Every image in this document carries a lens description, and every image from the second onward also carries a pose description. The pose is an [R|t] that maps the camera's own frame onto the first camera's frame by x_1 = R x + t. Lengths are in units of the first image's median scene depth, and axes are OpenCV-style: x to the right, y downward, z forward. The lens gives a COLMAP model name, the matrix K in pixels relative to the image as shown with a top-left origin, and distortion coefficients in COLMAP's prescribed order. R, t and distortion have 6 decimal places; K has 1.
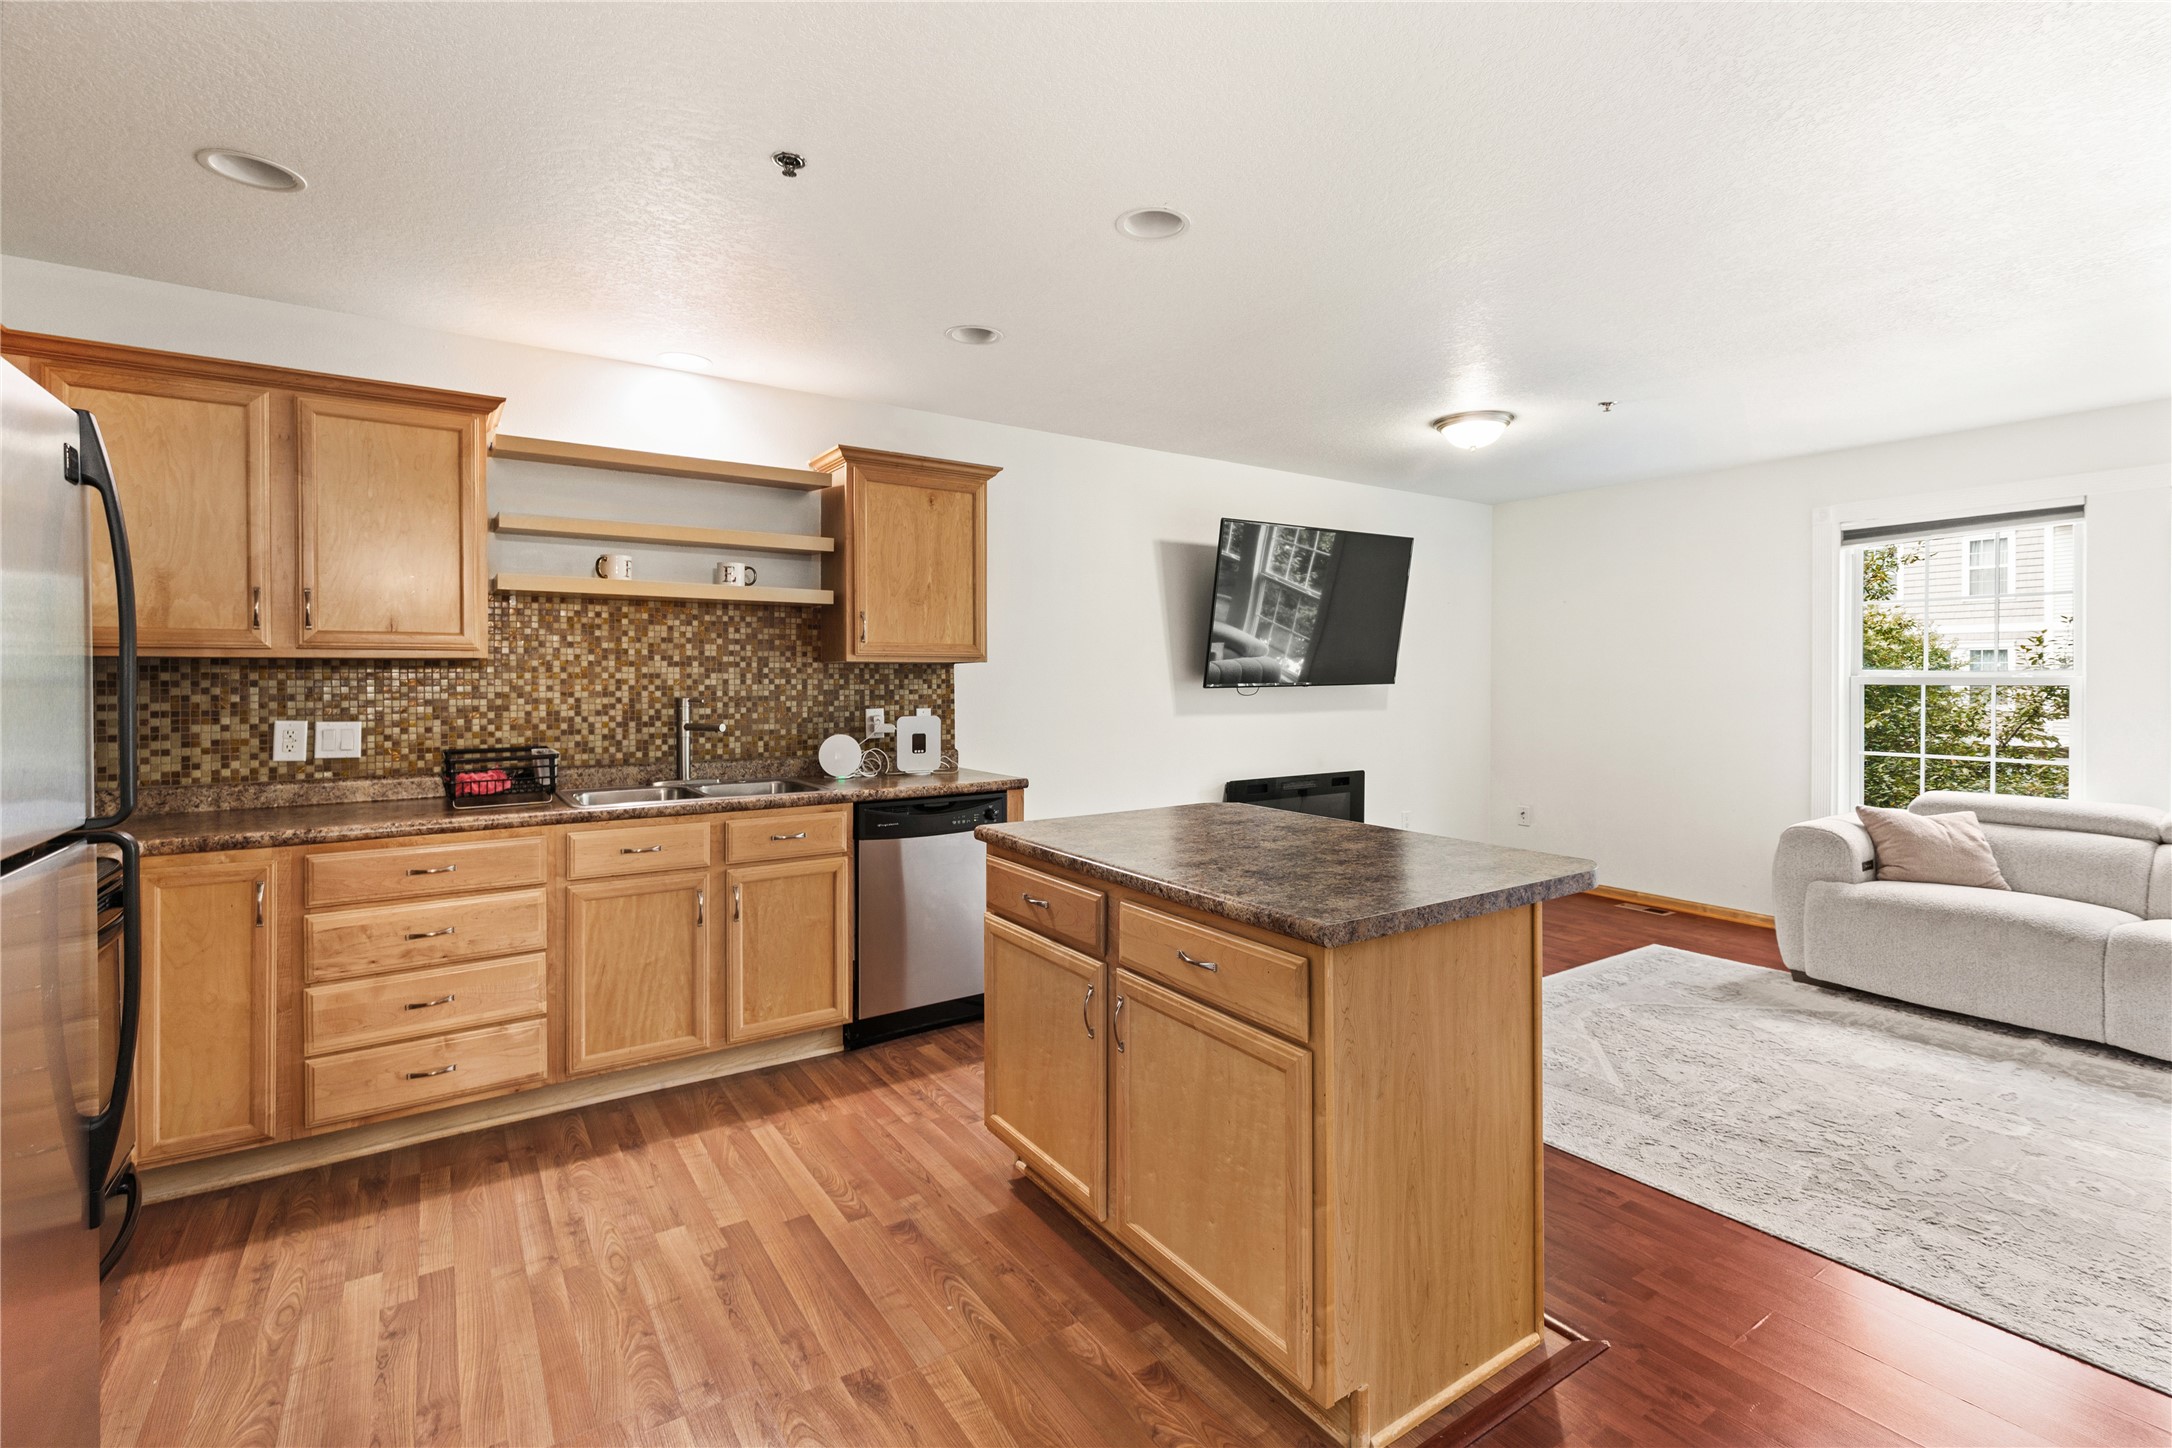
lens RADIAL K [[981.5, 0, 1090.3], [0, 981.5, 678.9], [0, 0, 1]] dist [0.005940, -0.000014]
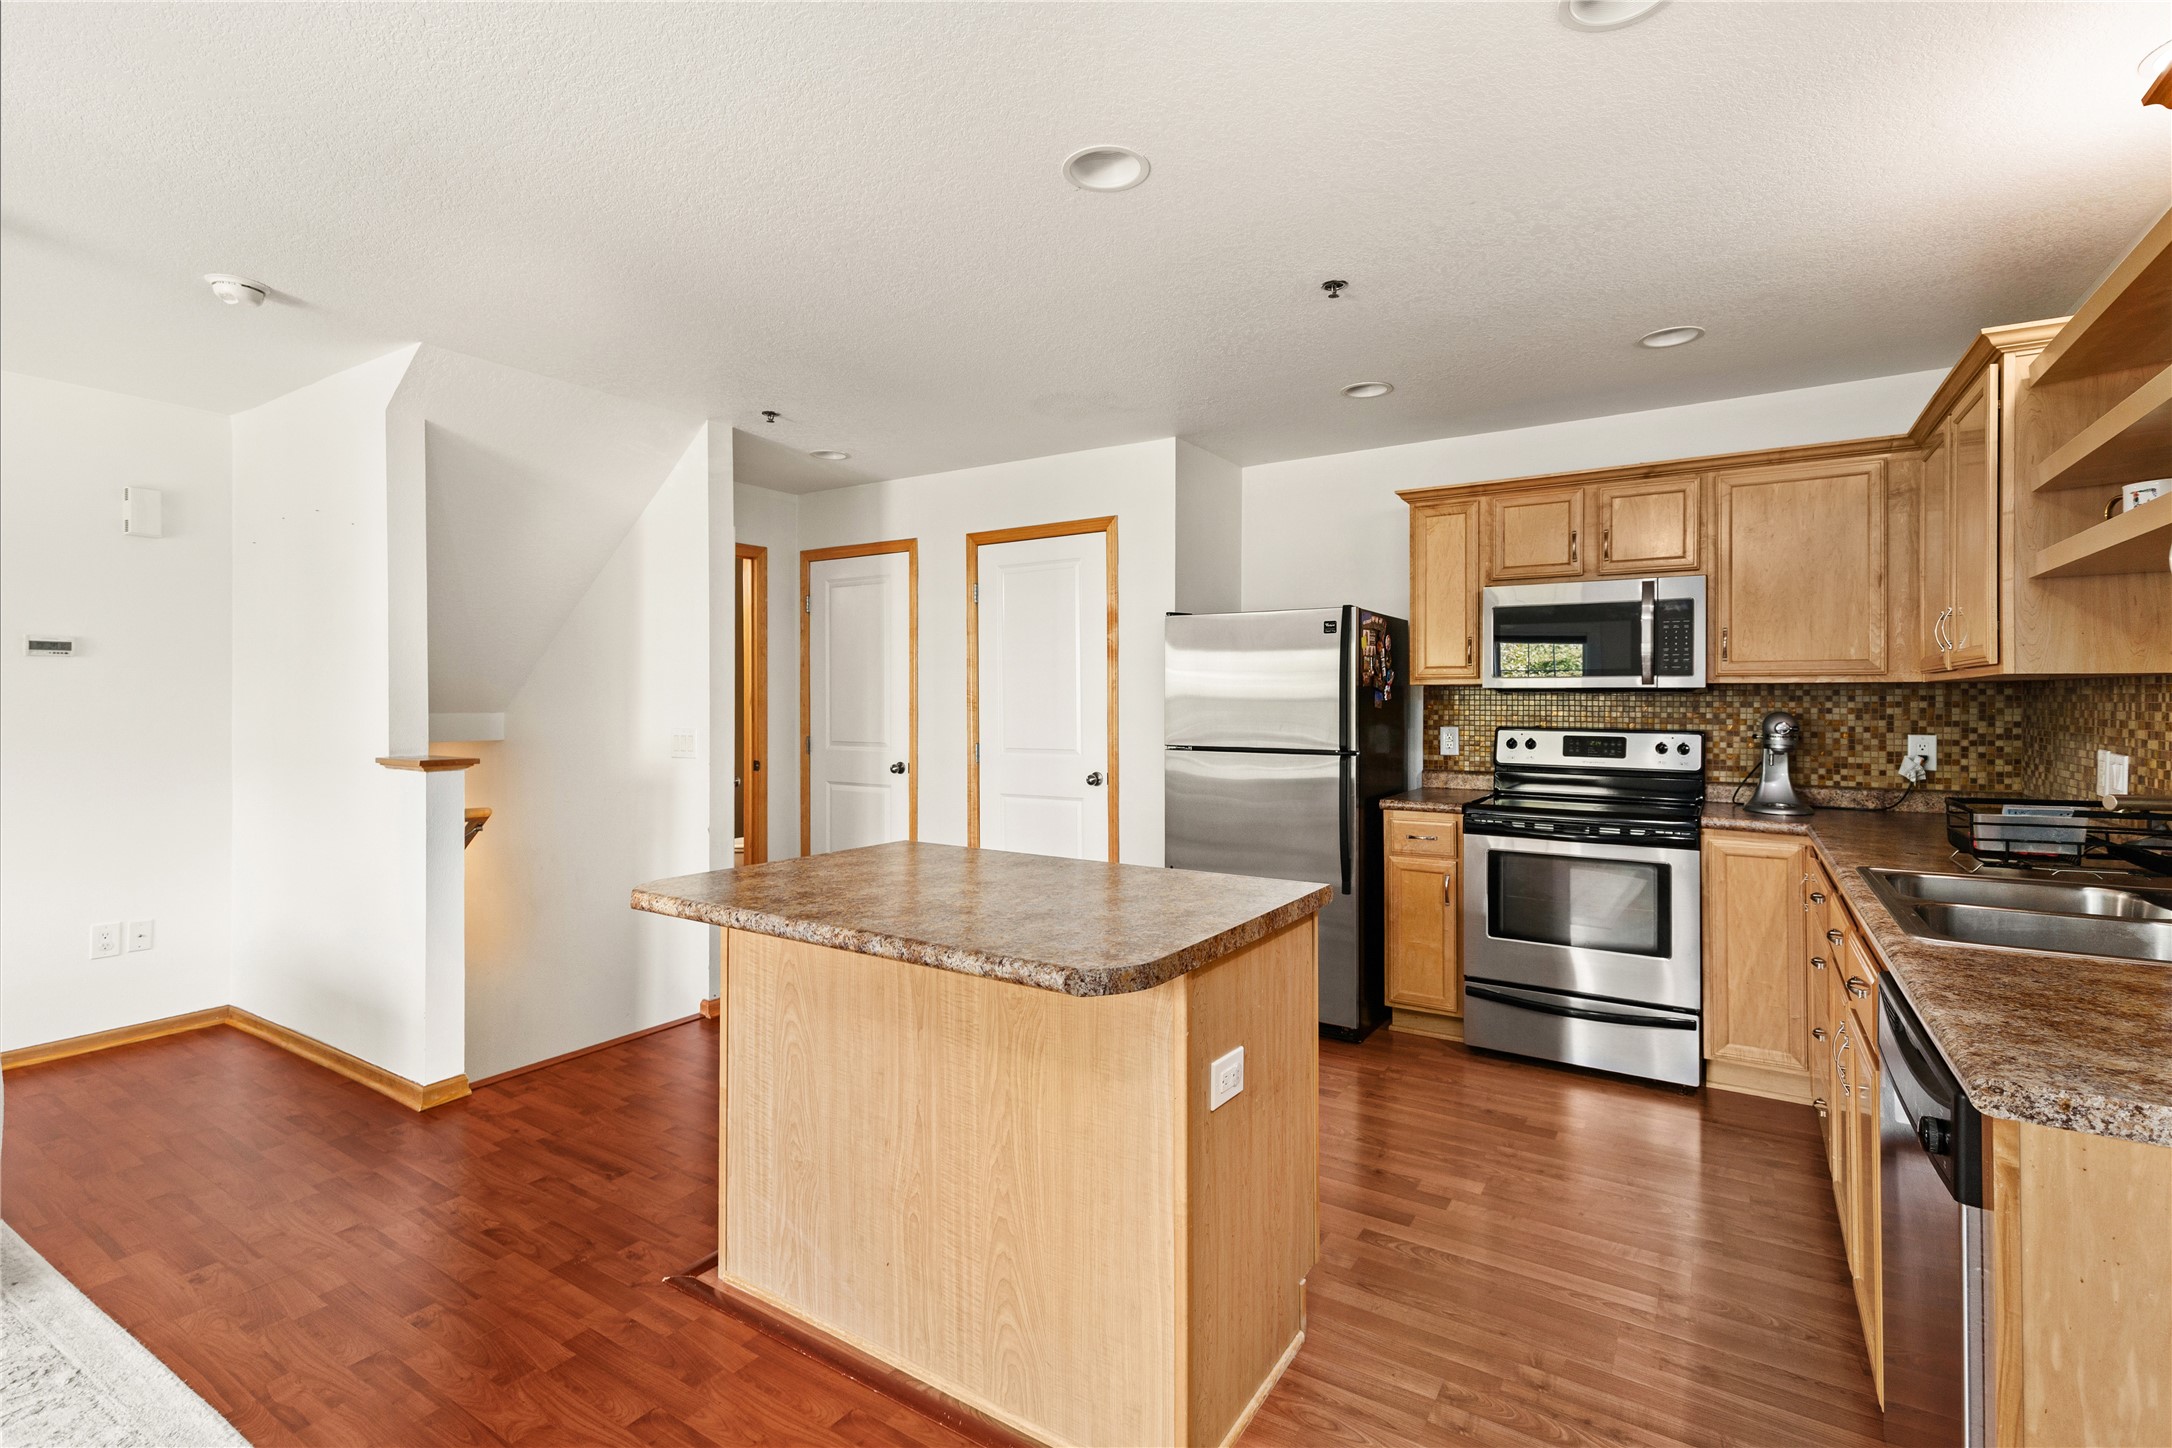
lens RADIAL K [[994.4, 0, 1086.7], [0, 994.4, 700.5], [0, 0, 1]] dist [0.011151, -0.001215]
pose [[-0.920832, 0.001902, -0.389954, 0.294372], [-0.000179, 0.999986, 0.005301, -0.004489], [0.389958, 0.004952, -0.920819, 1.263011]]
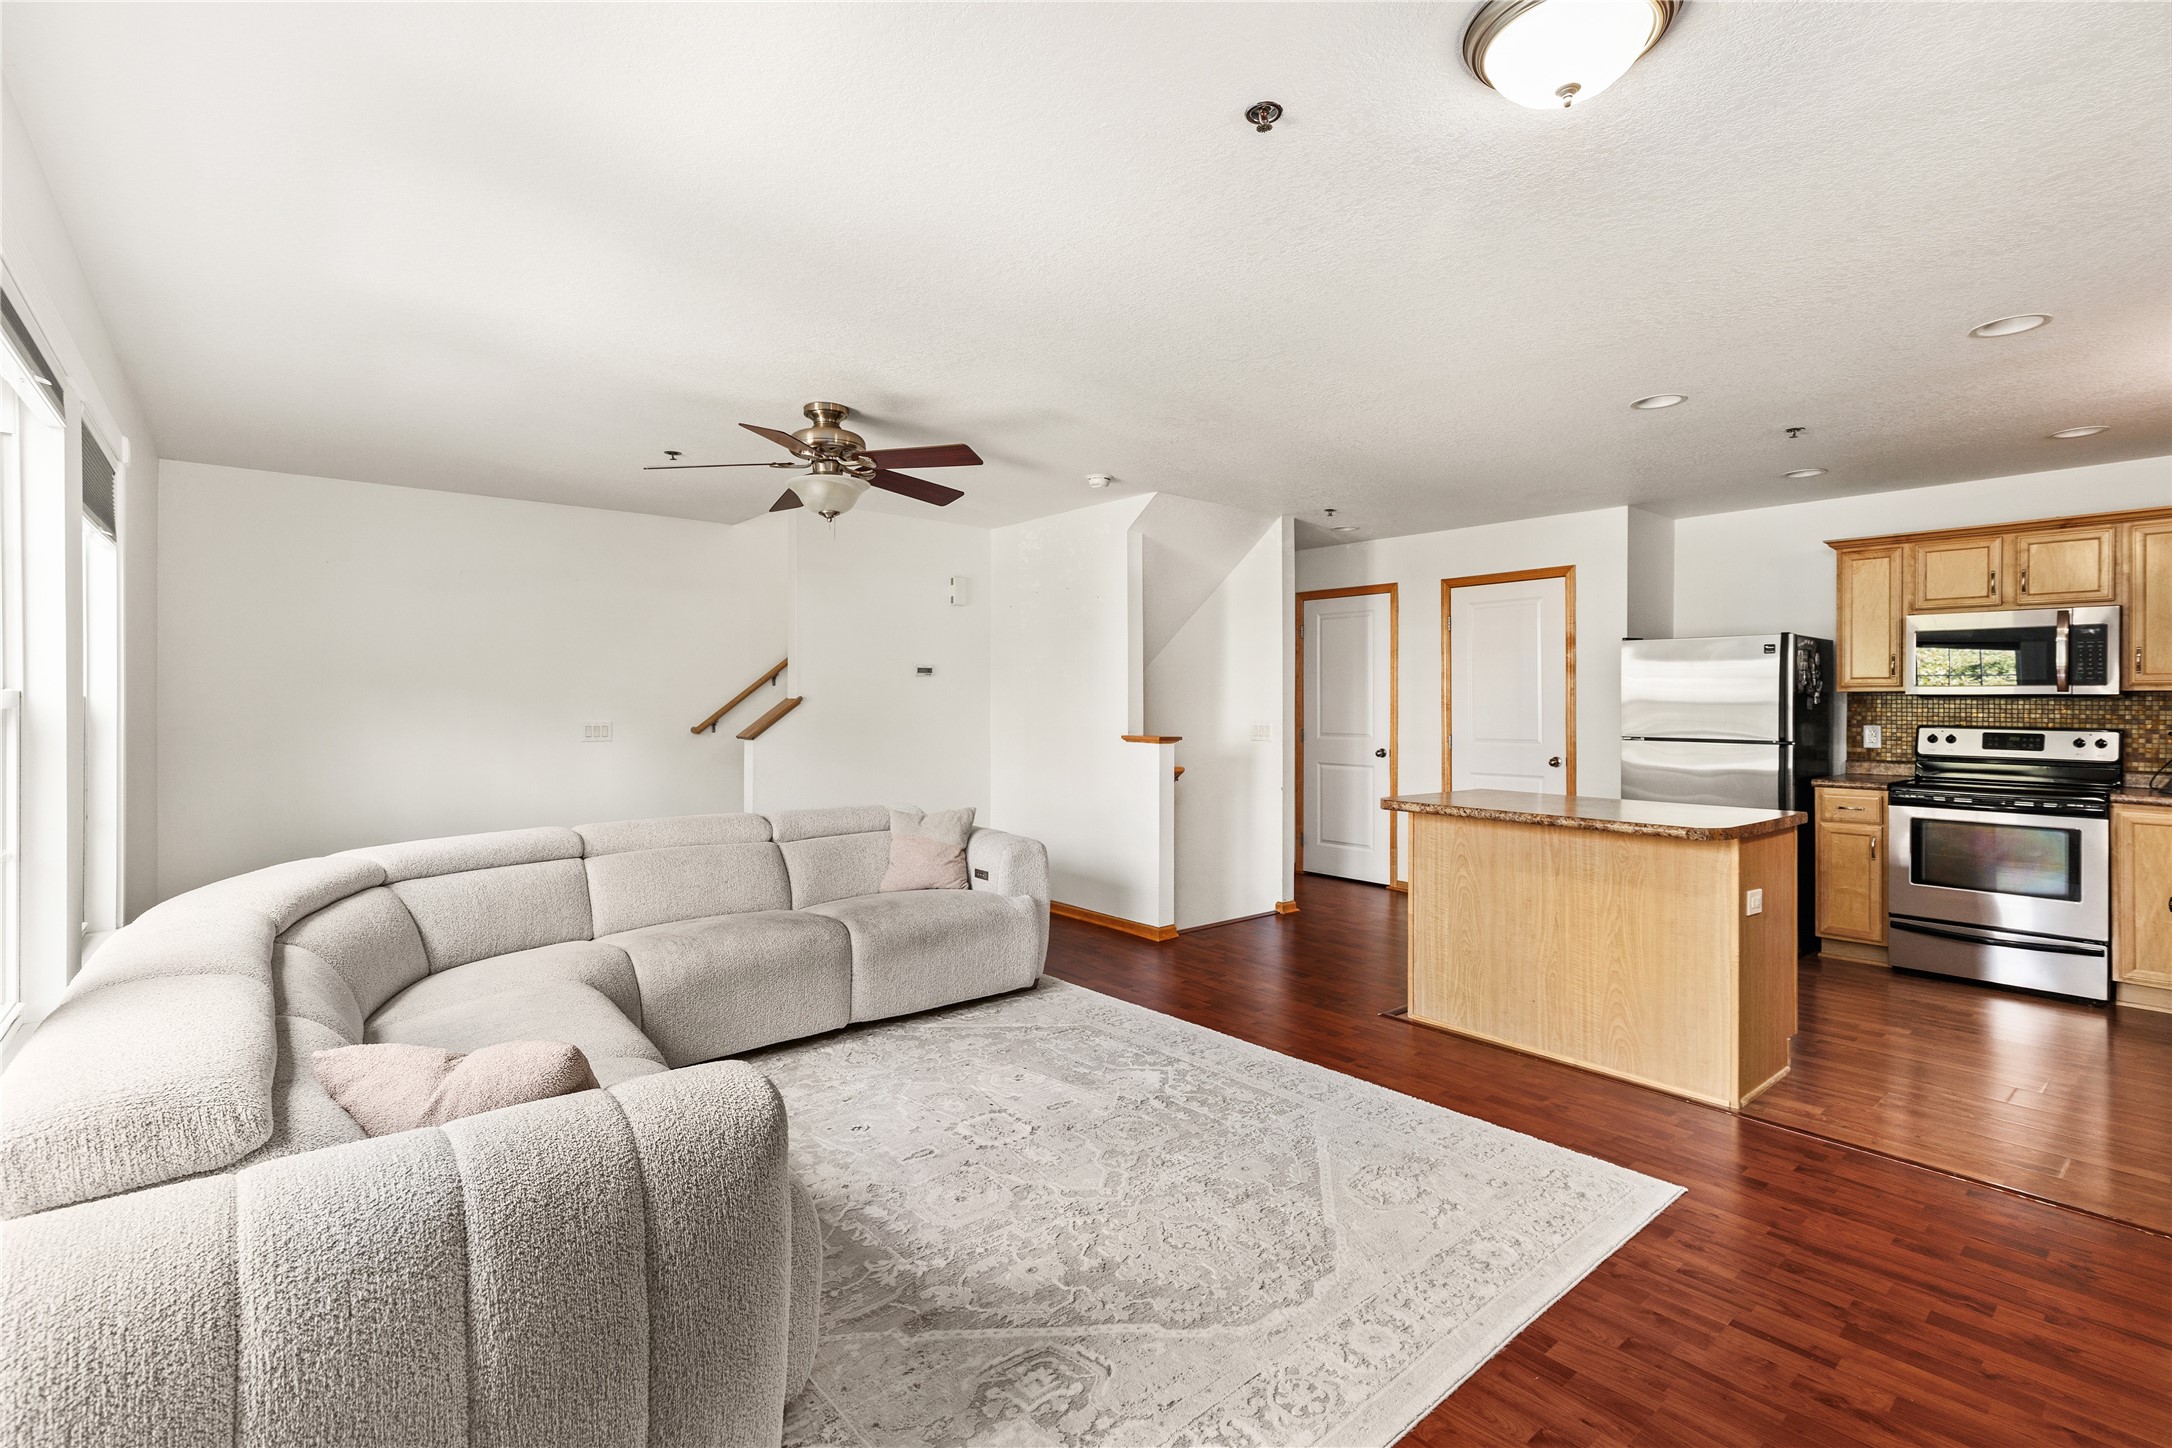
lens RADIAL K [[984.5, 0, 1082.5], [0, 984.5, 703.7], [0, 0, 1]] dist [0.001338, 0.000028]
pose [[-0.995267, -0.001473, -0.097164, 0.766336], [-0.001915, 0.999988, 0.004454, -0.003118], [0.097156, 0.004619, -0.995258, 1.703377]]
